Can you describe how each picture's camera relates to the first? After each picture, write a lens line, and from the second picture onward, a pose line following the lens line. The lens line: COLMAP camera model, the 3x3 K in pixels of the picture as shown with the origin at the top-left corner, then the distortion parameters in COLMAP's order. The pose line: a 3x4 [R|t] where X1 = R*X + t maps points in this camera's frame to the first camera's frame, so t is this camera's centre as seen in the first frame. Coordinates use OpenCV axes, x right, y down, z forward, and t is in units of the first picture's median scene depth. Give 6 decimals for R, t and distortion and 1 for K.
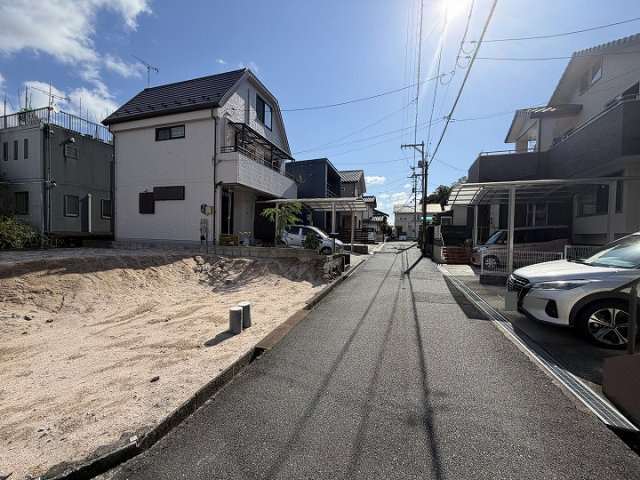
lens RADIAL K [[254.9, 0, 318.4], [0, 254.9, 241.2], [0, 0, 1]] dist [0.000994, -0.000293]
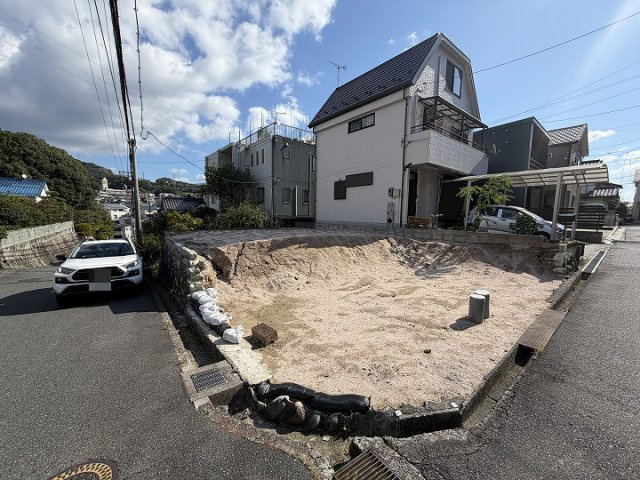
lens RADIAL K [[254.9, 0, 318.8], [0, 254.9, 240.7], [0, 0, 1]] dist [0.000994, -0.000293]
pose [[0.838615, 0.044881, -0.542872, -0.158527], [-0.007390, 0.997446, 0.071045, -0.002496], [0.544674, -0.055568, 0.836805, -0.050026]]
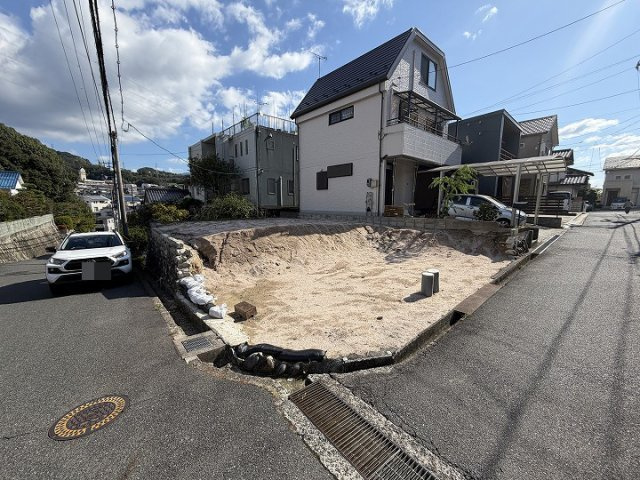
lens RADIAL K [[254.9, 0, 318.8], [0, 254.9, 241.1], [0, 0, 1]] dist [0.000994, -0.000293]
pose [[0.861427, 0.052758, -0.505133, -0.090852], [0.005695, 0.993524, 0.113479, -0.004077], [0.507849, -0.100631, 0.855548, -0.090384]]
